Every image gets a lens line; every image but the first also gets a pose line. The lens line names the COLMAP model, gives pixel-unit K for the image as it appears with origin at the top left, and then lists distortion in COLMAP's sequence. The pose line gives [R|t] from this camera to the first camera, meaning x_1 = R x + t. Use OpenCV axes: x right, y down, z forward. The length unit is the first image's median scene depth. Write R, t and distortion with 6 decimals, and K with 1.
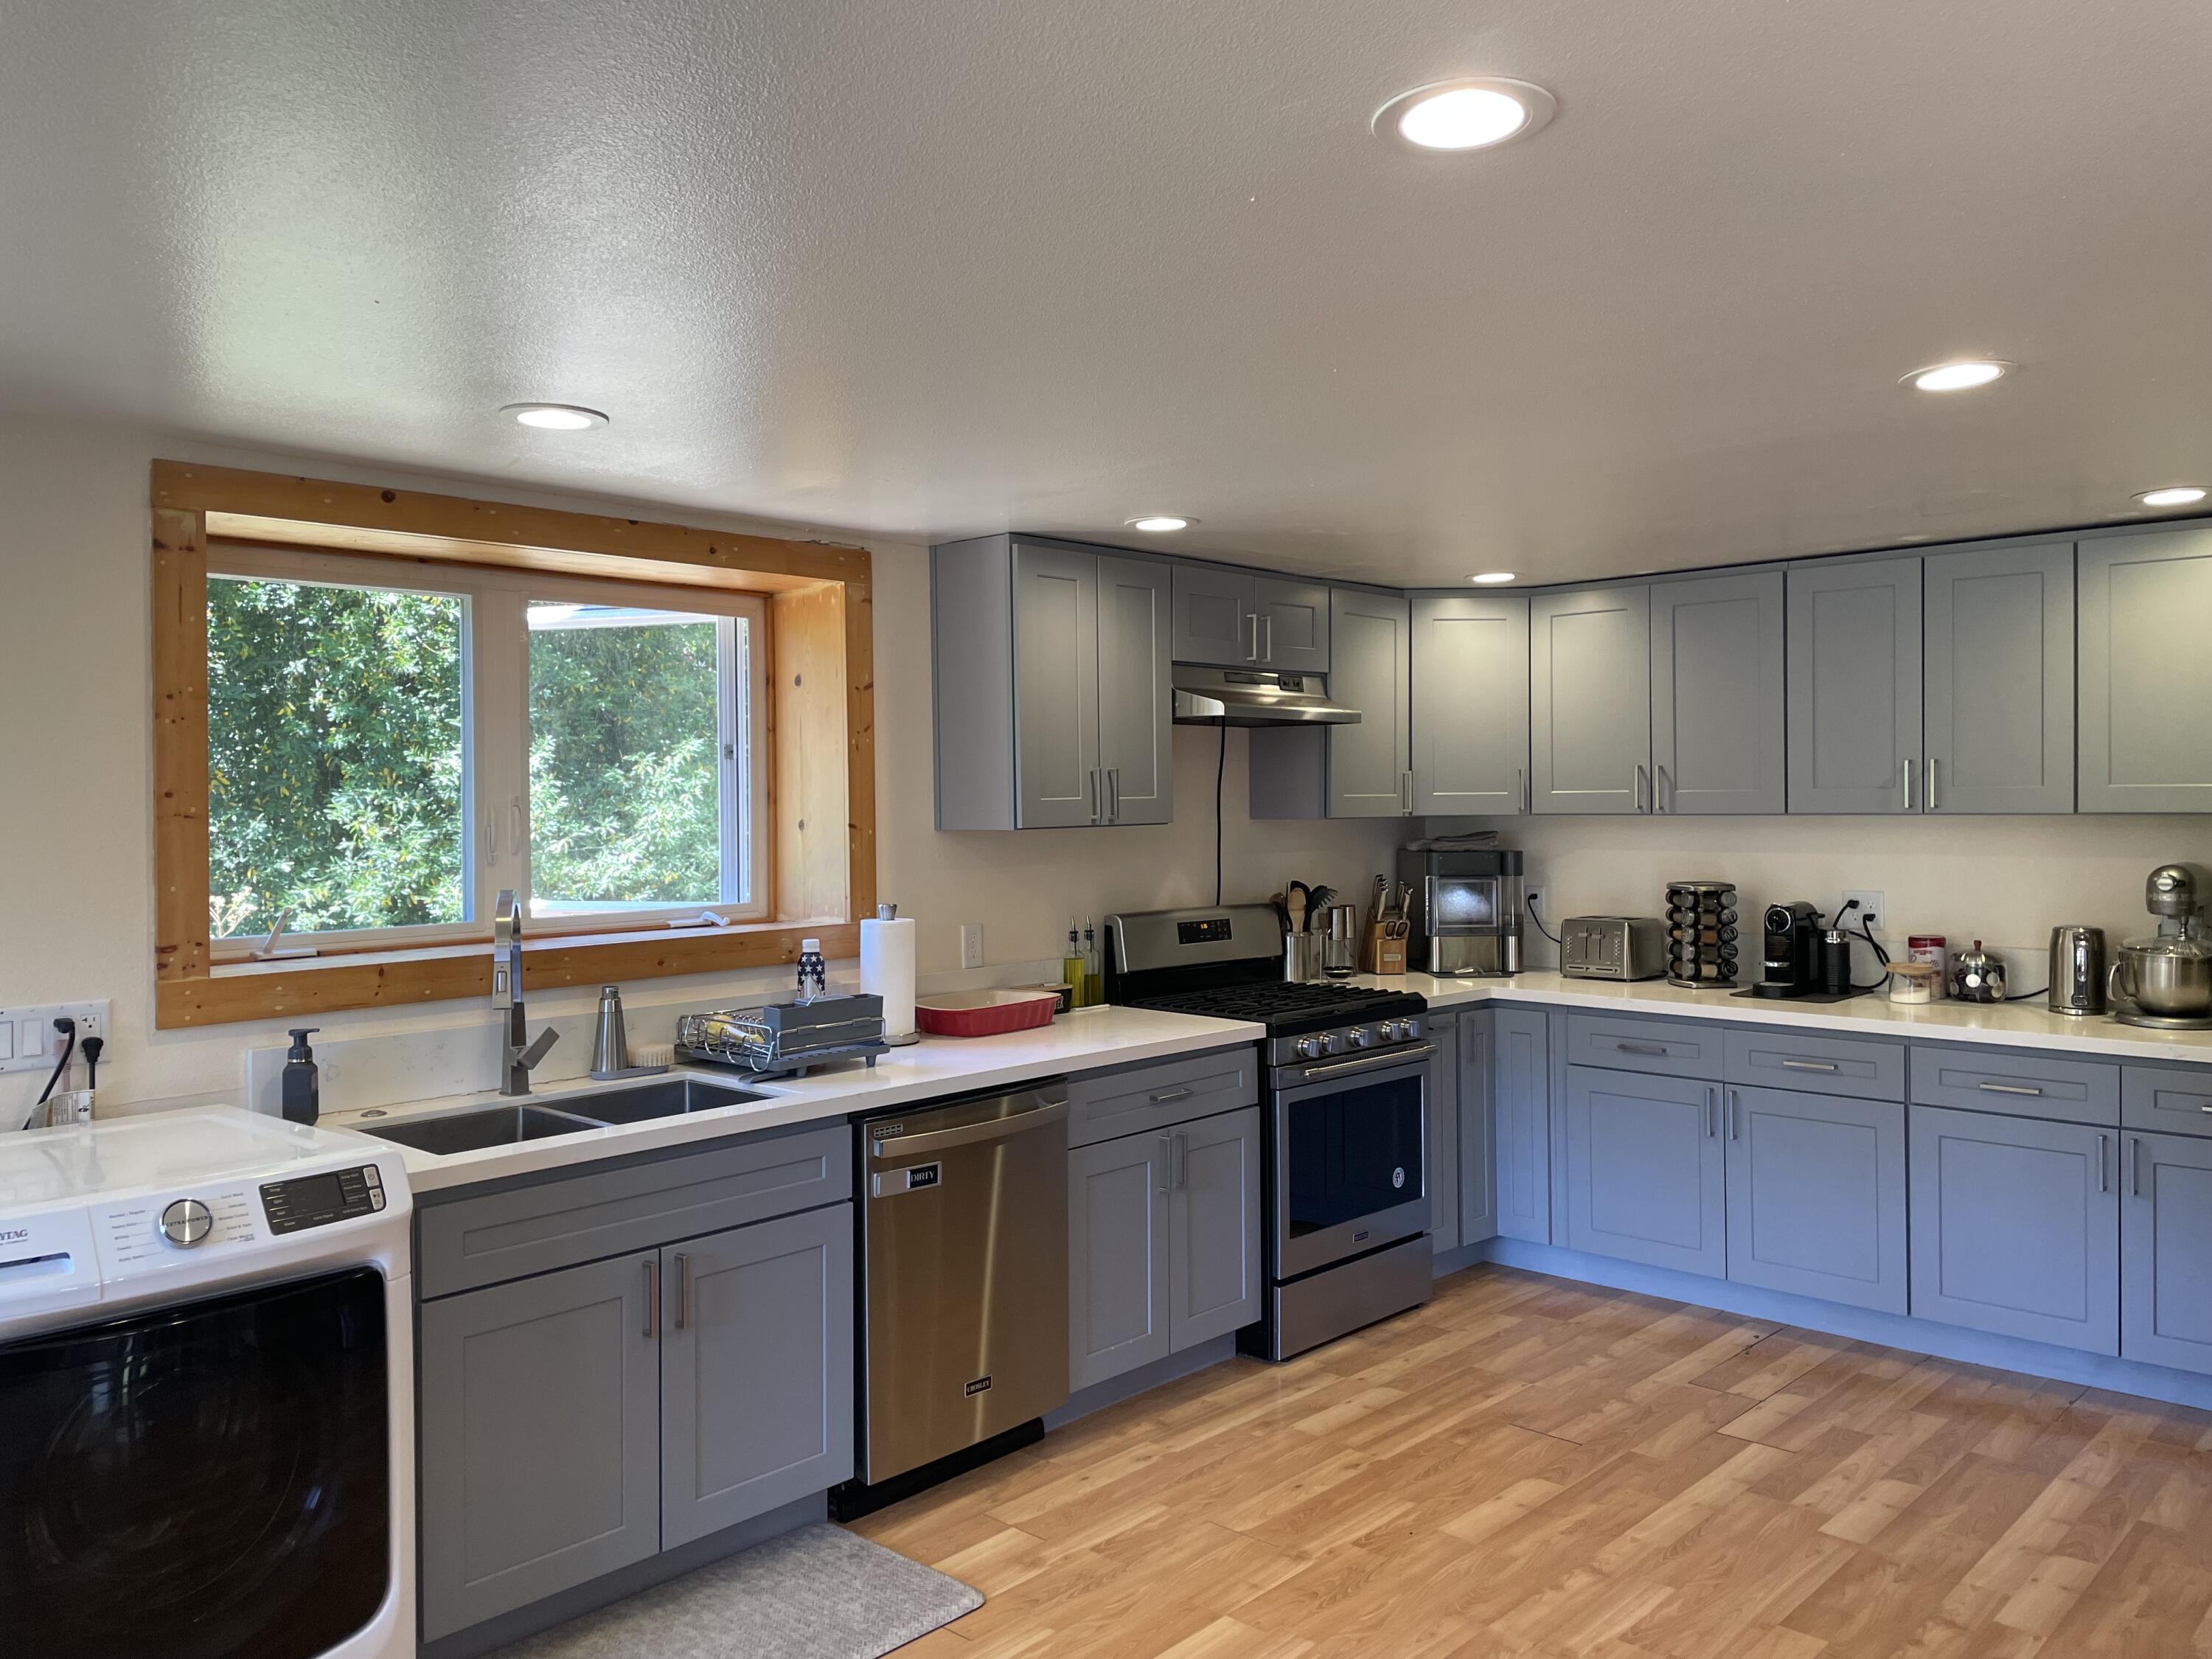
lens RADIAL K [[1675.8, 0, 1109.2], [0, 1675.8, 817.3], [0, 0, 1]] dist [0.058948, -0.058447]
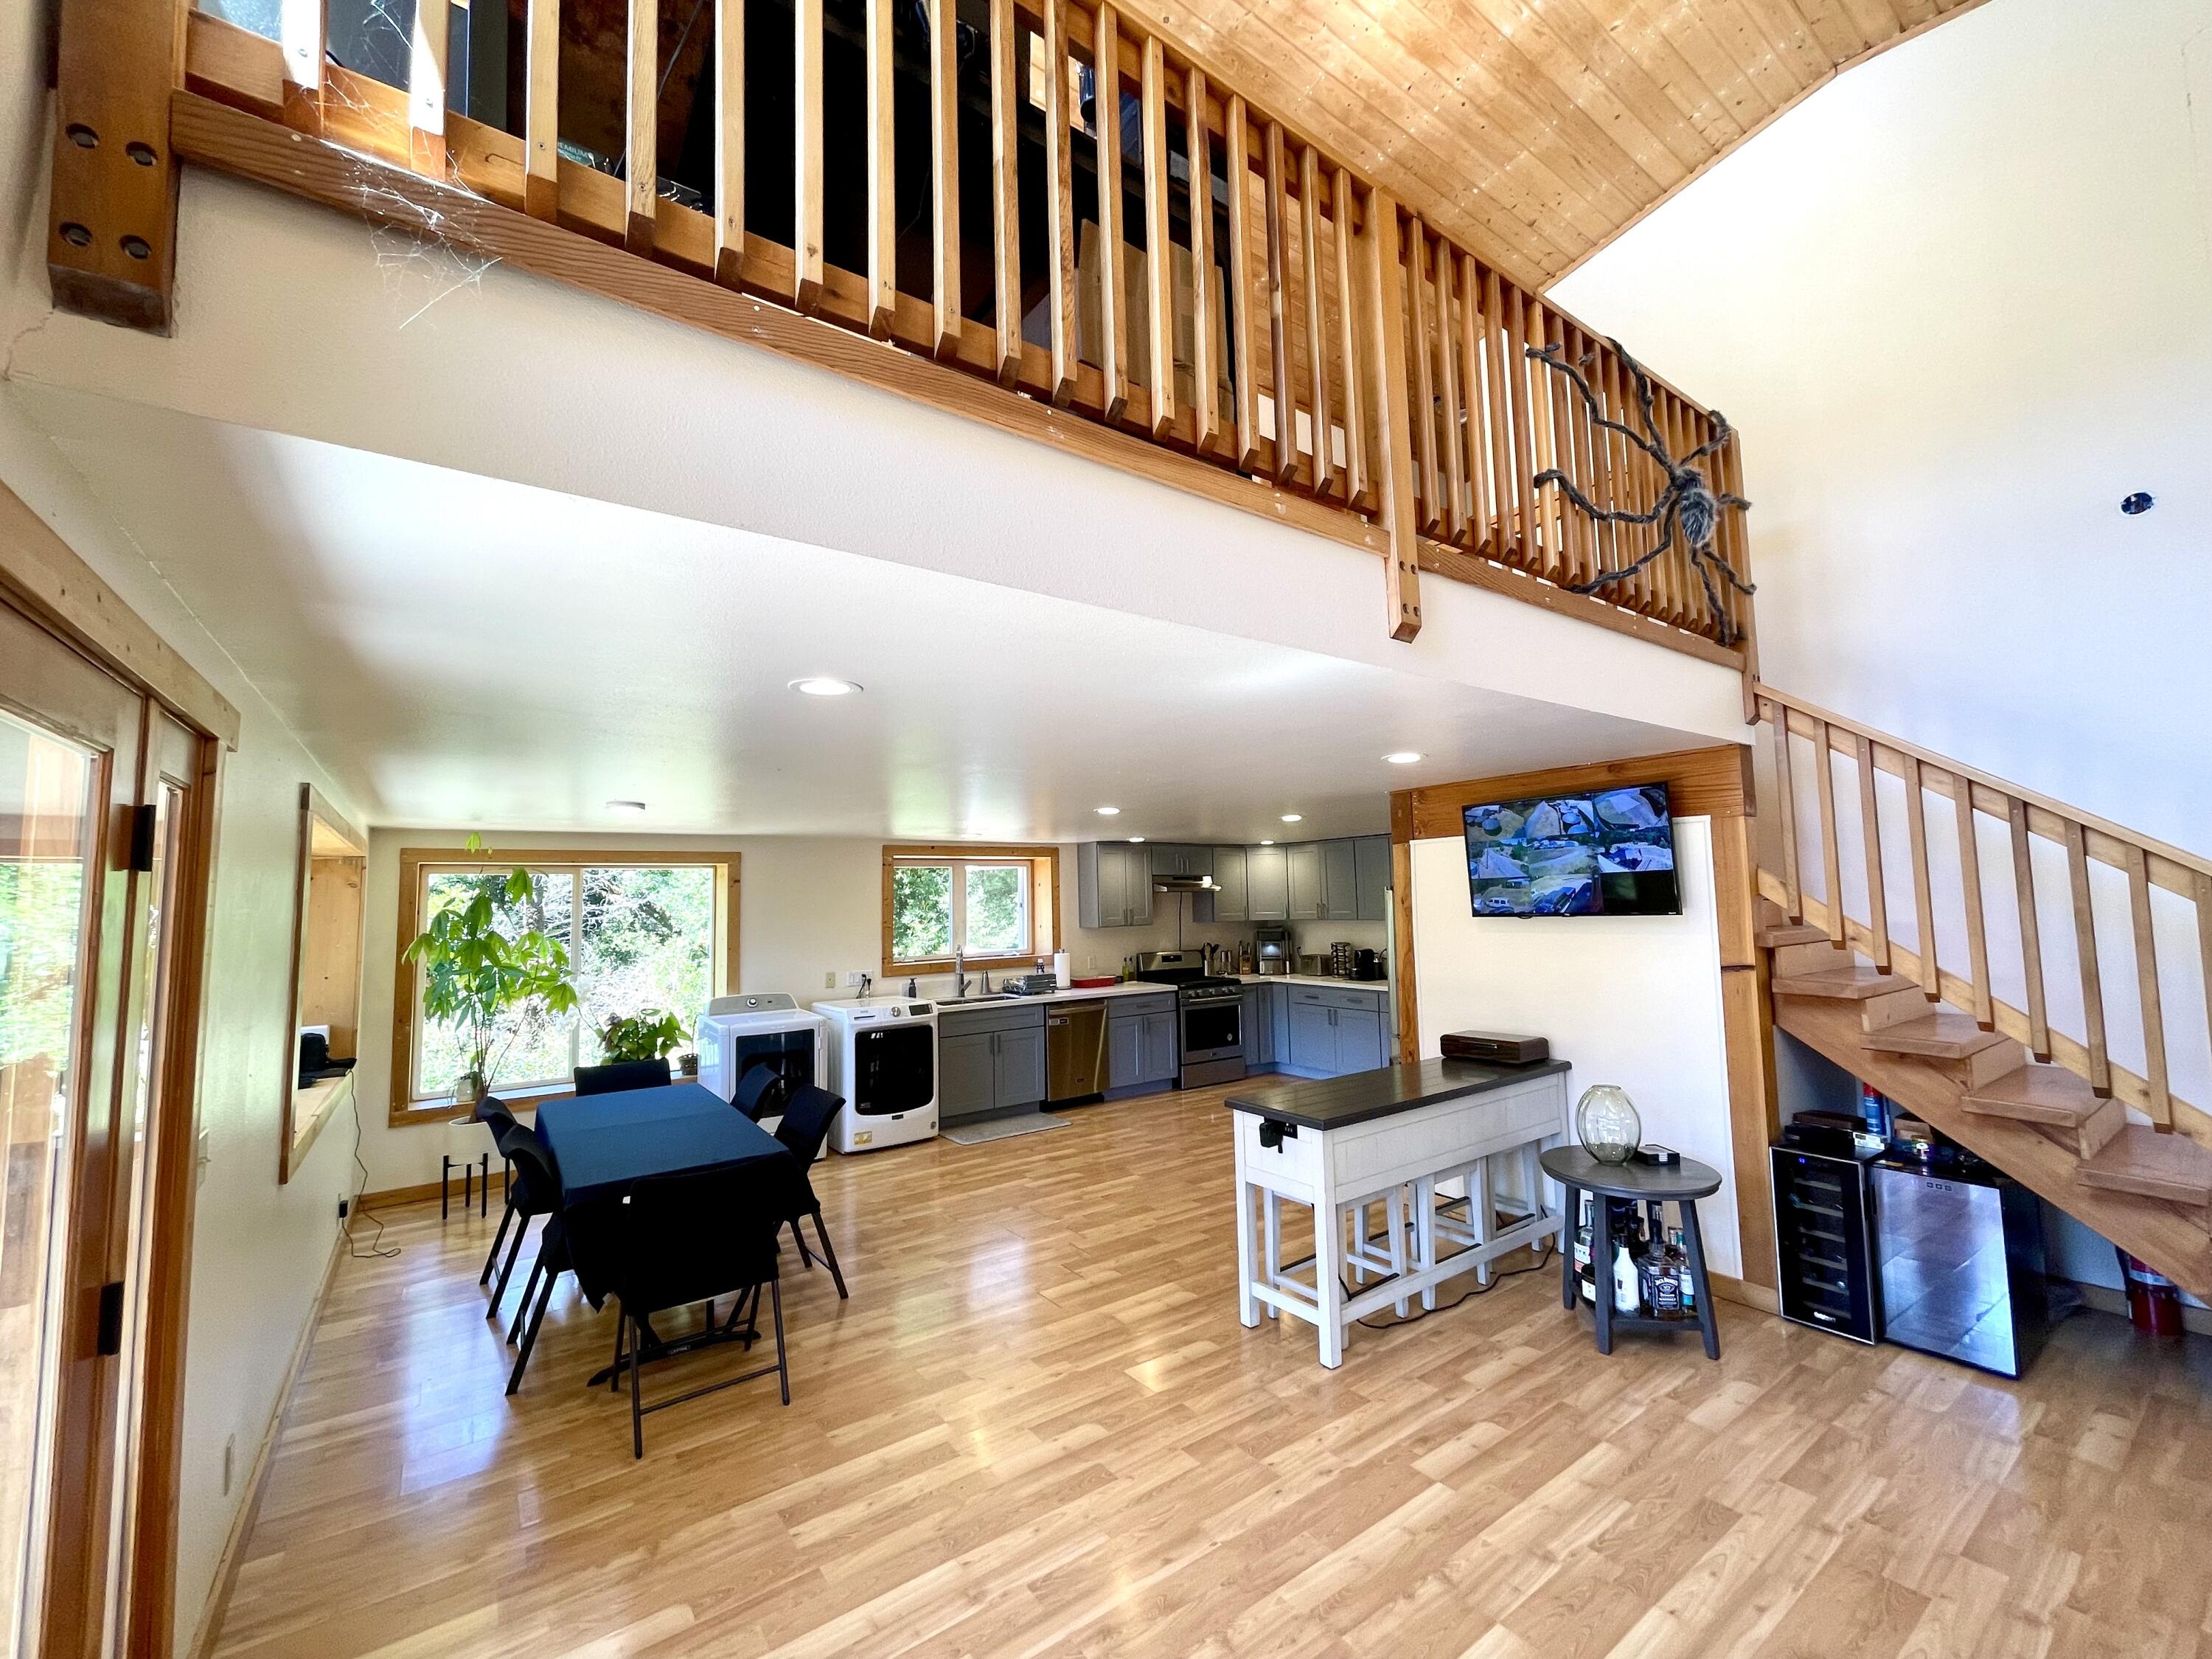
lens RADIAL K [[898.3, 0, 1099.4], [0, 898.3, 835.8], [0, 0, 1]] dist [-0.005822, 0.002813]
pose [[0.979174, -0.028042, -0.201078, 0.320628], [0.011207, 0.996371, -0.084379, -0.024826], [0.202715, 0.080368, 0.975934, -0.818253]]
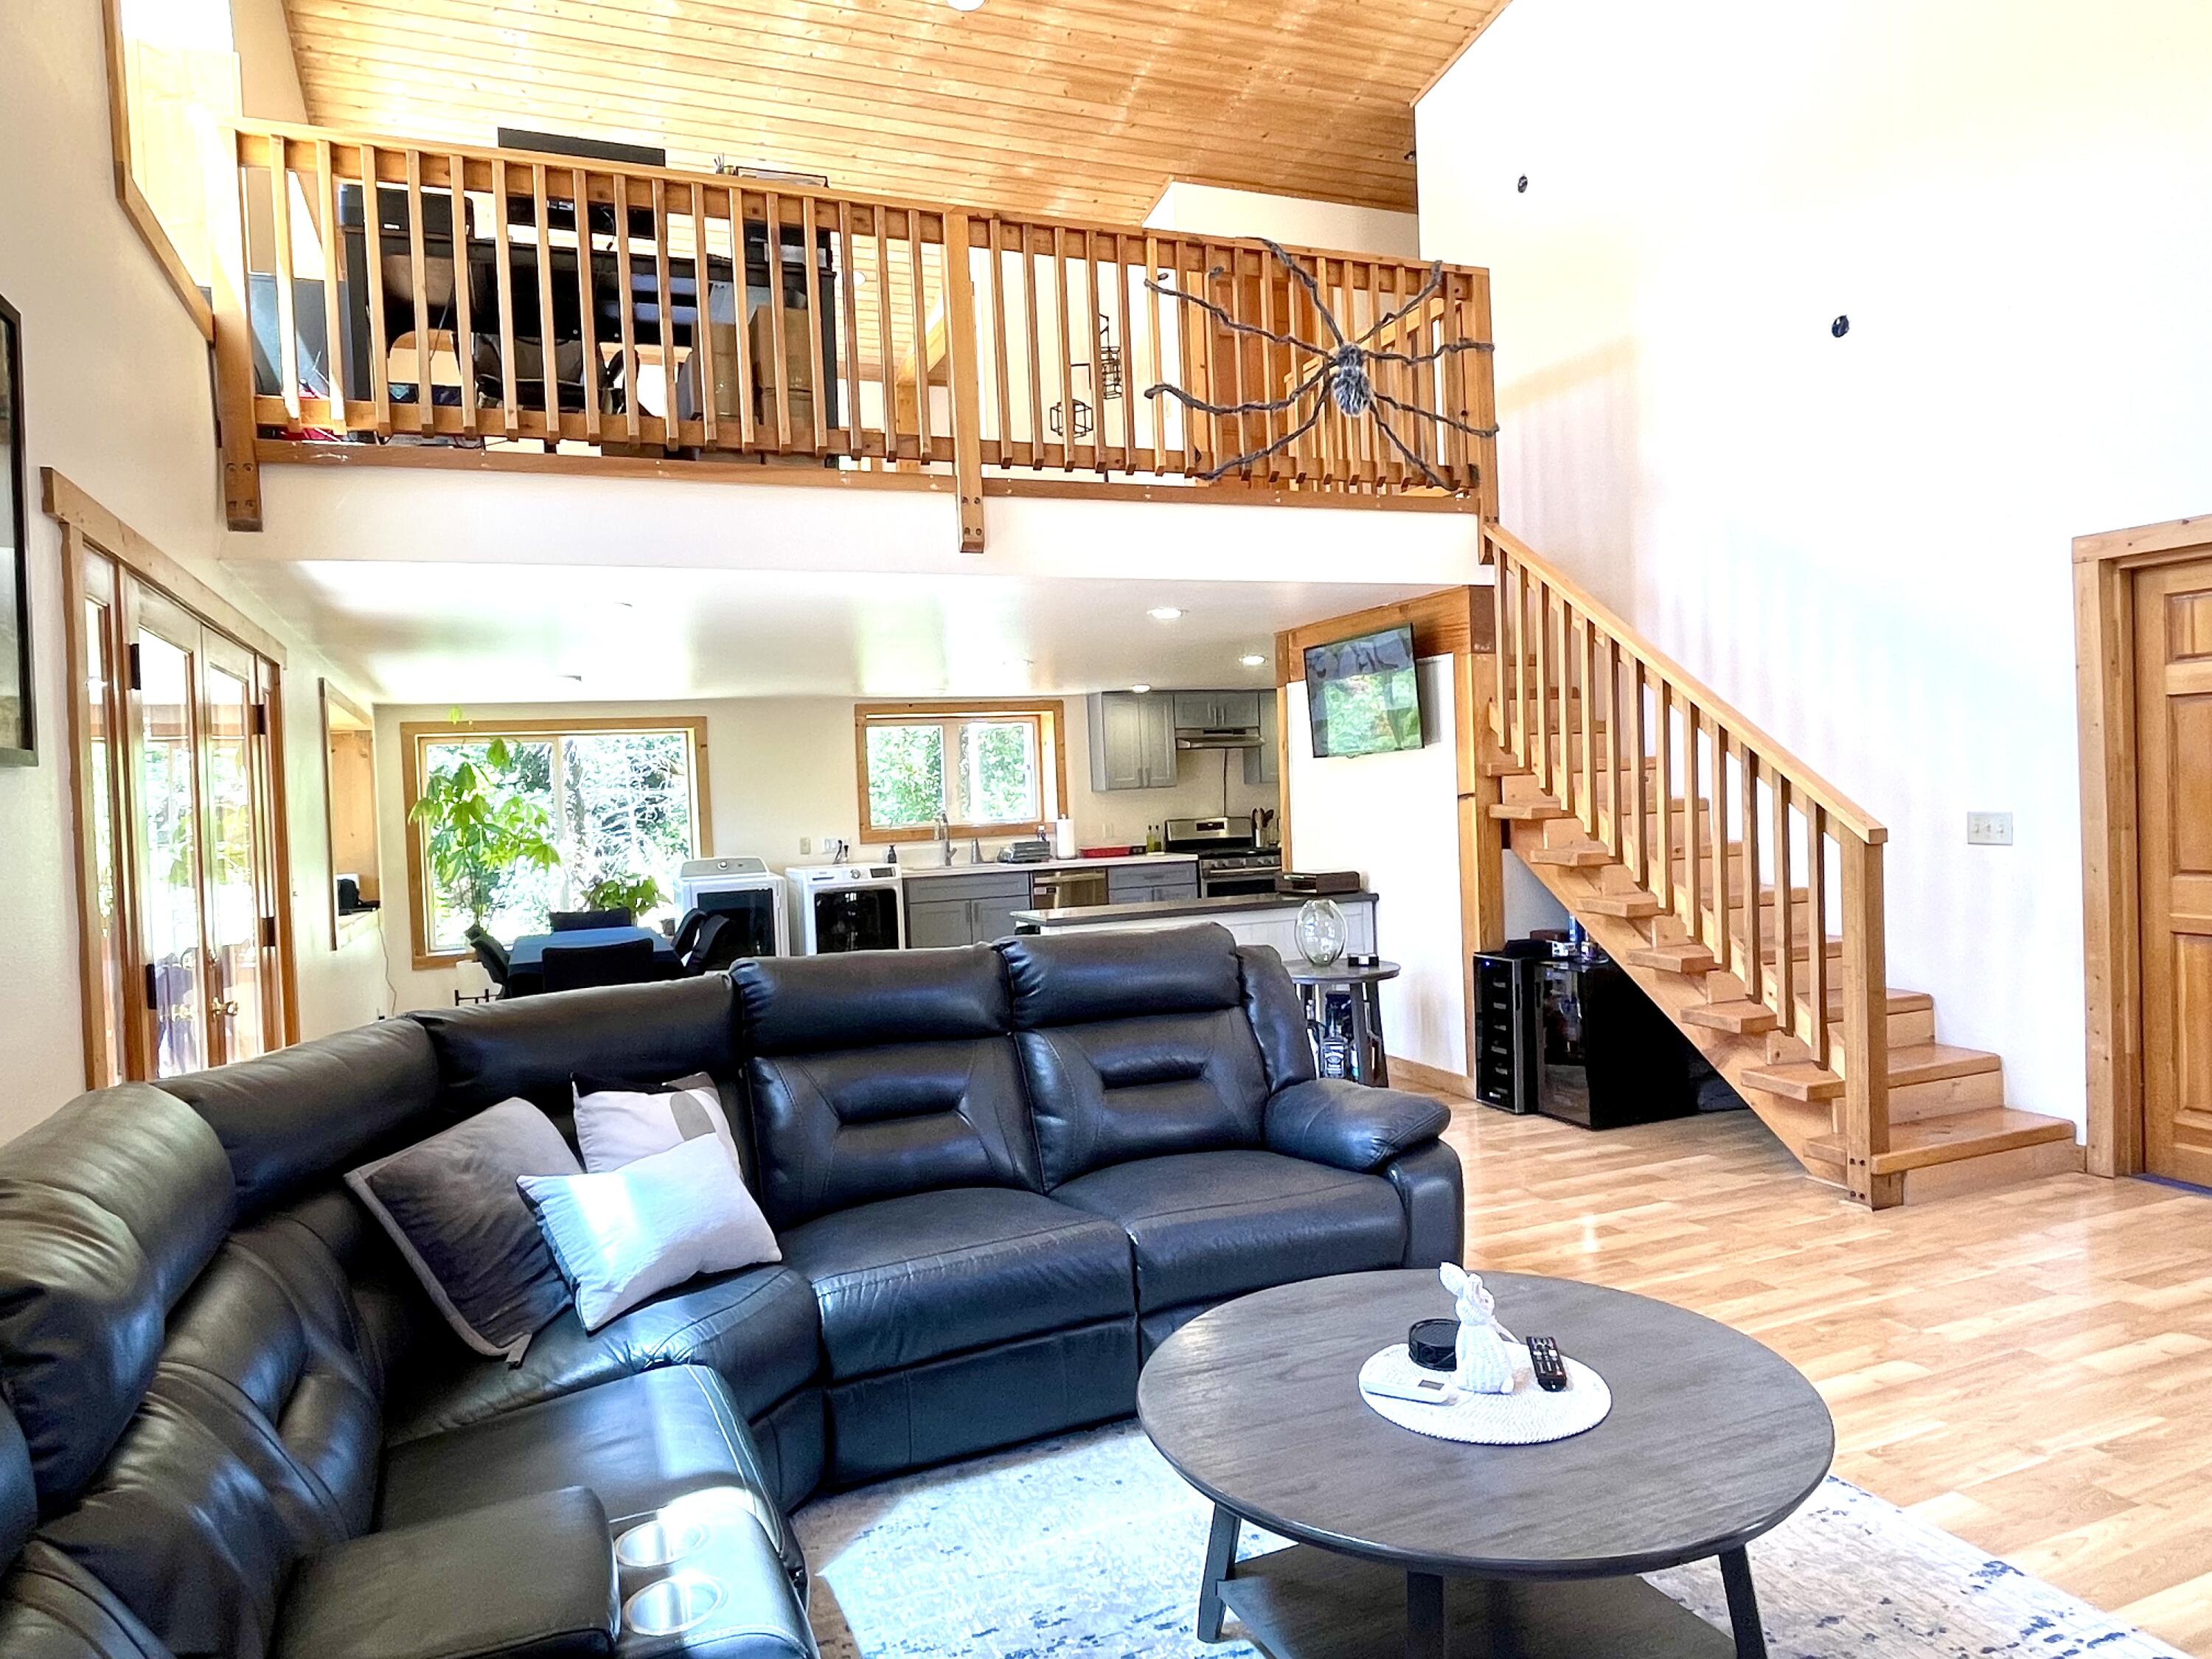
lens RADIAL K [[1412.3, 0, 1107.9], [0, 1412.3, 833.9], [0, 0, 1]] dist [0.002278, -0.005246]
pose [[0.909104, -0.017209, -0.416214, 1.004543], [0.028896, 0.999345, 0.021797, 0.031403], [0.415566, -0.031843, 0.909005, -1.322975]]
